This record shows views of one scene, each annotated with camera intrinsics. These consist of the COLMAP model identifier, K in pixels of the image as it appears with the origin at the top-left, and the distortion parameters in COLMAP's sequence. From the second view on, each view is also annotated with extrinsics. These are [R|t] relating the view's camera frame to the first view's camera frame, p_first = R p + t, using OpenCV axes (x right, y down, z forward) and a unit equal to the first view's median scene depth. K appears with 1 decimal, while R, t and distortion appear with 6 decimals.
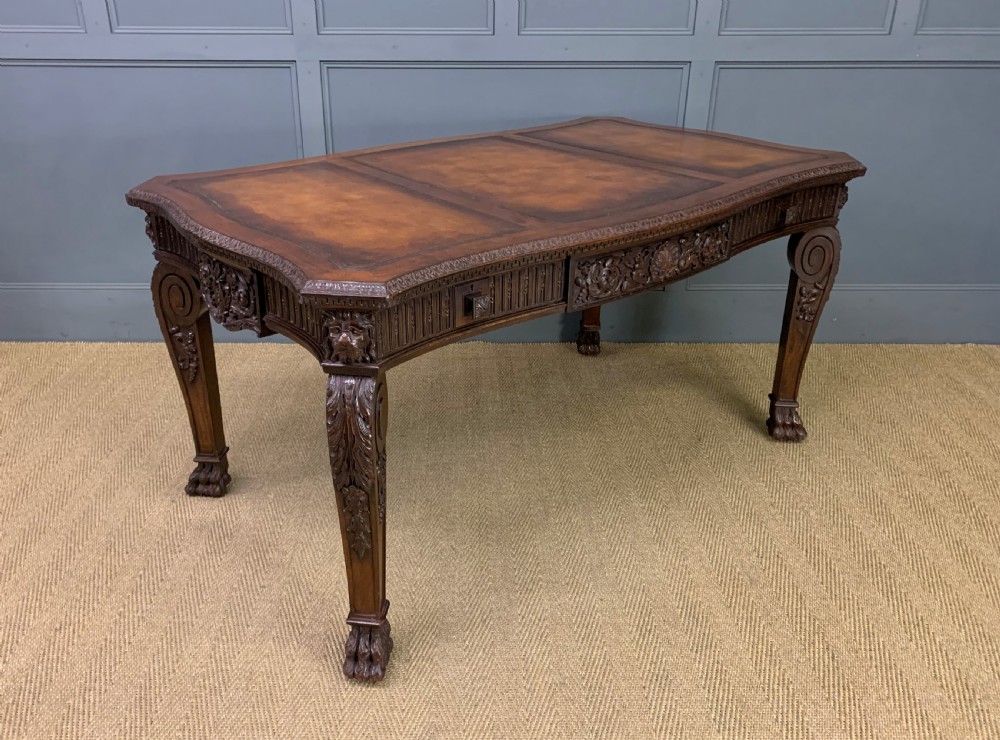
lens RADIAL K [[836.9, 0, 469.7], [0, 836.9, 366.0], [0, 0, 1]] dist [0.018969, -0.003349]
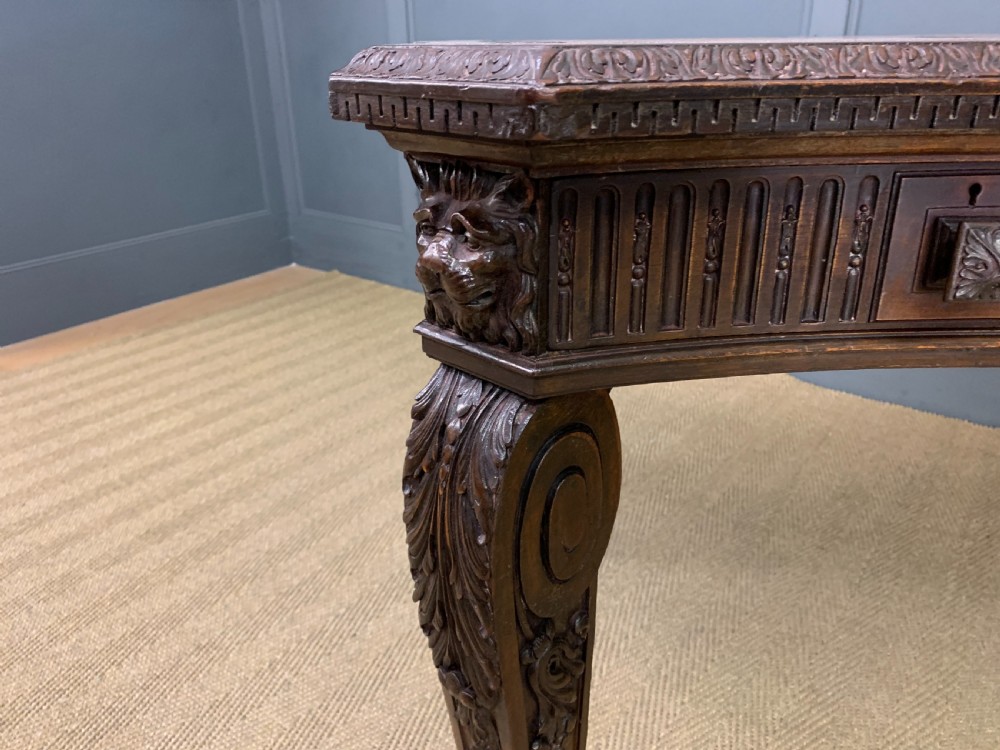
lens RADIAL K [[771.7, 0, 507.3], [0, 771.7, 365.9], [0, 0, 1]] dist [0.028159, -0.017917]
pose [[0.795296, 0.226015, -0.562513, 0.025398], [-0.250363, 0.967527, 0.034779, -0.004288], [0.552108, 0.113173, 0.826056, 0.453197]]
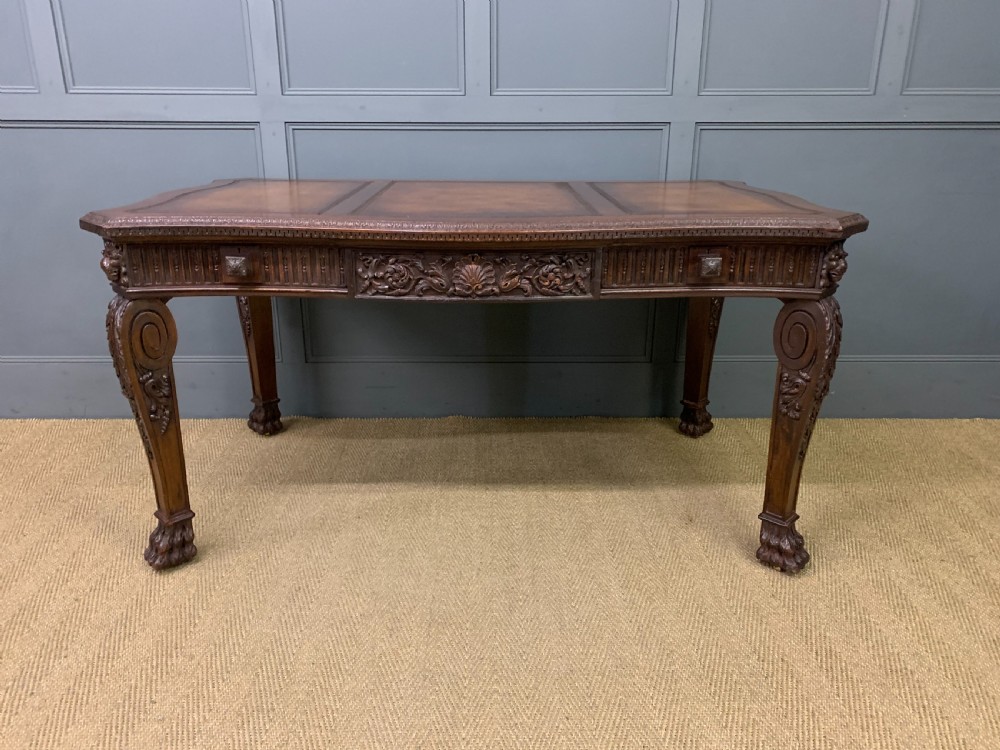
lens RADIAL K [[771.7, 0, 495.9], [0, 771.7, 371.2], [0, 0, 1]] dist [0.028159, -0.017917]
pose [[0.999994, -0.002502, 0.002406, 0.071674], [0.002759, 0.993548, -0.113379, 0.025292], [-0.002106, 0.113385, 0.993549, 0.178579]]
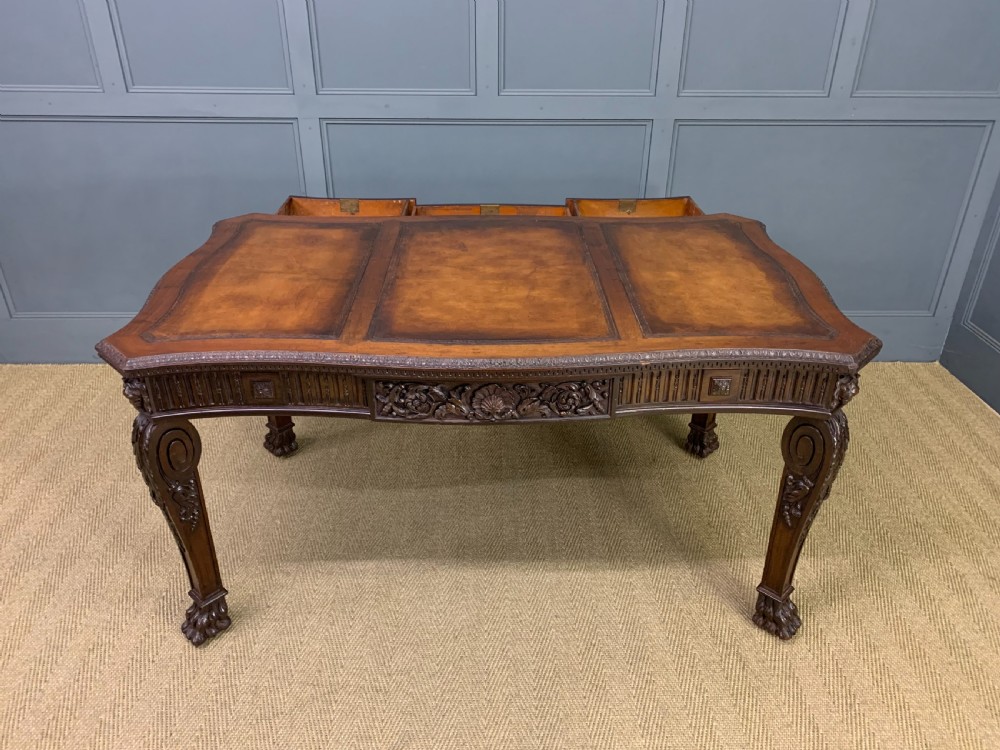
lens RADIAL K [[771.7, 0, 506.6], [0, 771.7, 373.9], [0, 0, 1]] dist [0.028159, -0.017917]
pose [[0.999739, -0.003881, 0.022523, 0.052342], [0.002414, 0.997894, 0.064827, -0.109857], [-0.022727, -0.064756, 0.997642, -0.055101]]
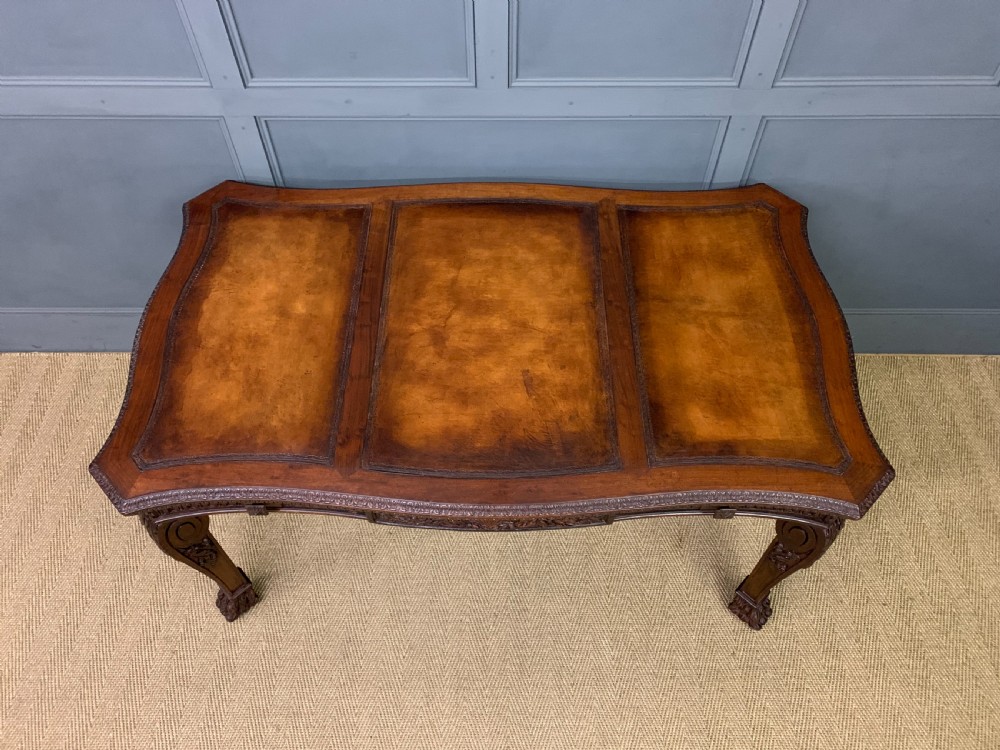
lens RADIAL K [[771.7, 0, 502.8], [0, 771.7, 373.3], [0, 0, 1]] dist [0.028159, -0.017917]
pose [[0.999959, 0.005887, -0.006824, 0.069550], [-0.001749, 0.869526, 0.493884, -0.607739], [0.008841, -0.493852, 0.869501, 0.307442]]
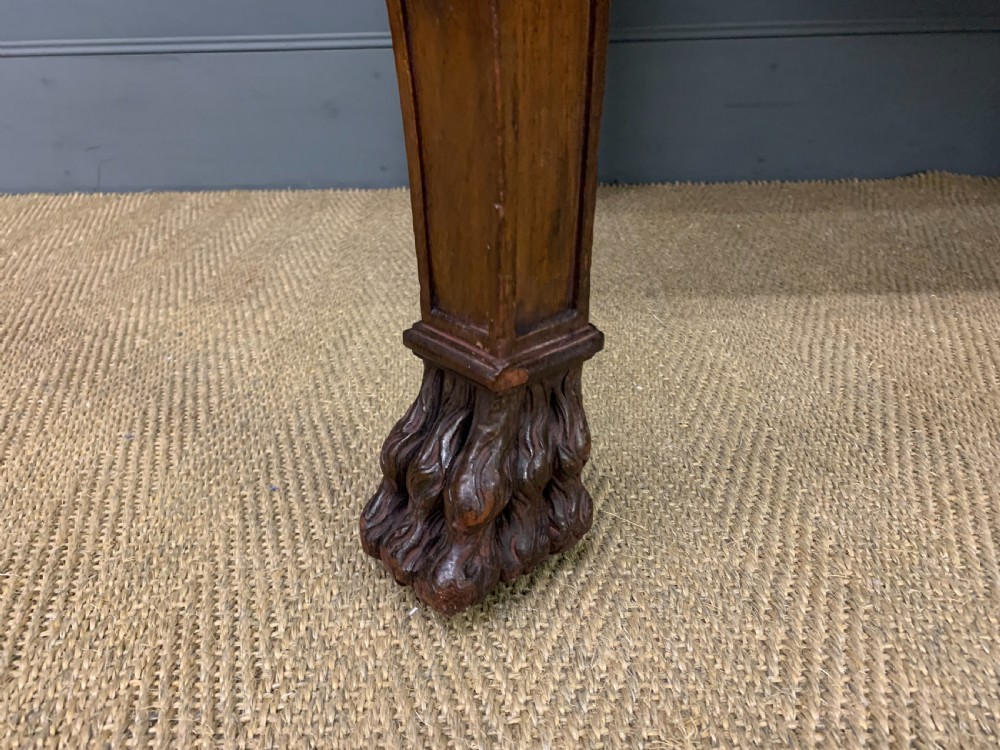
lens RADIAL K [[771.7, 0, 478.8], [0, 771.7, 377.0], [0, 0, 1]] dist [0.028159, -0.017917]
pose [[0.998357, -0.005846, -0.056993, -0.257876], [0.006245, 0.999957, 0.006839, 0.087911], [0.056950, -0.007184, 0.998351, 0.836642]]
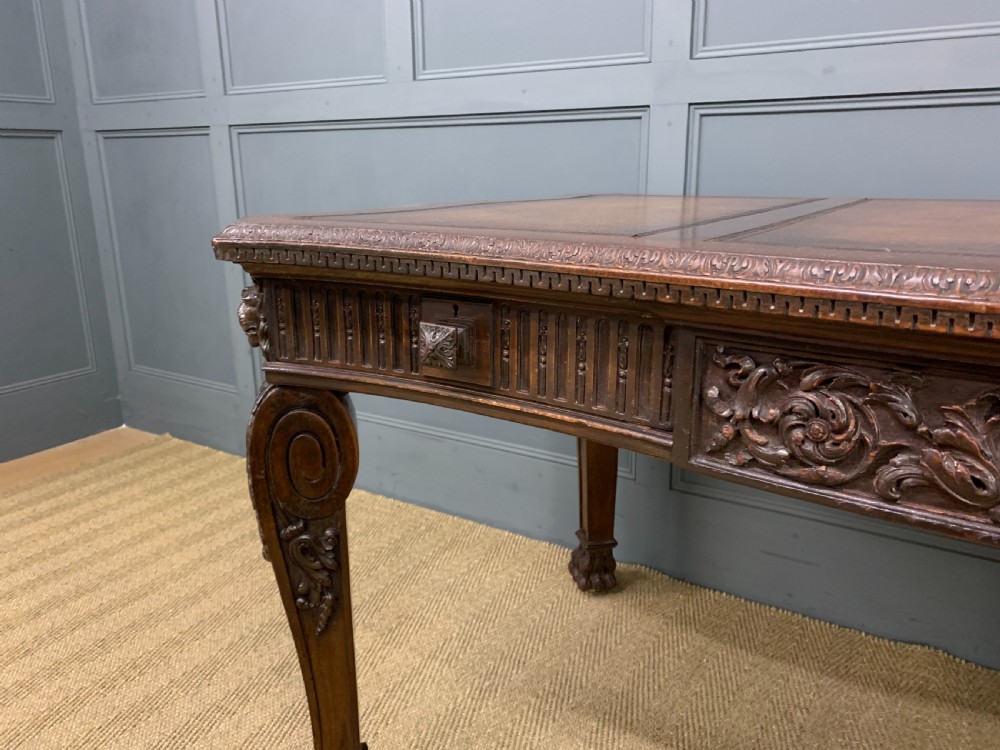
lens RADIAL K [[771.7, 0, 503.0], [0, 771.7, 370.9], [0, 0, 1]] dist [0.028159, -0.017917]
pose [[0.841739, 0.128433, -0.524386, 0.023264], [-0.221131, 0.968097, -0.117849, -0.107975], [0.492521, 0.215156, 0.843286, 0.618897]]
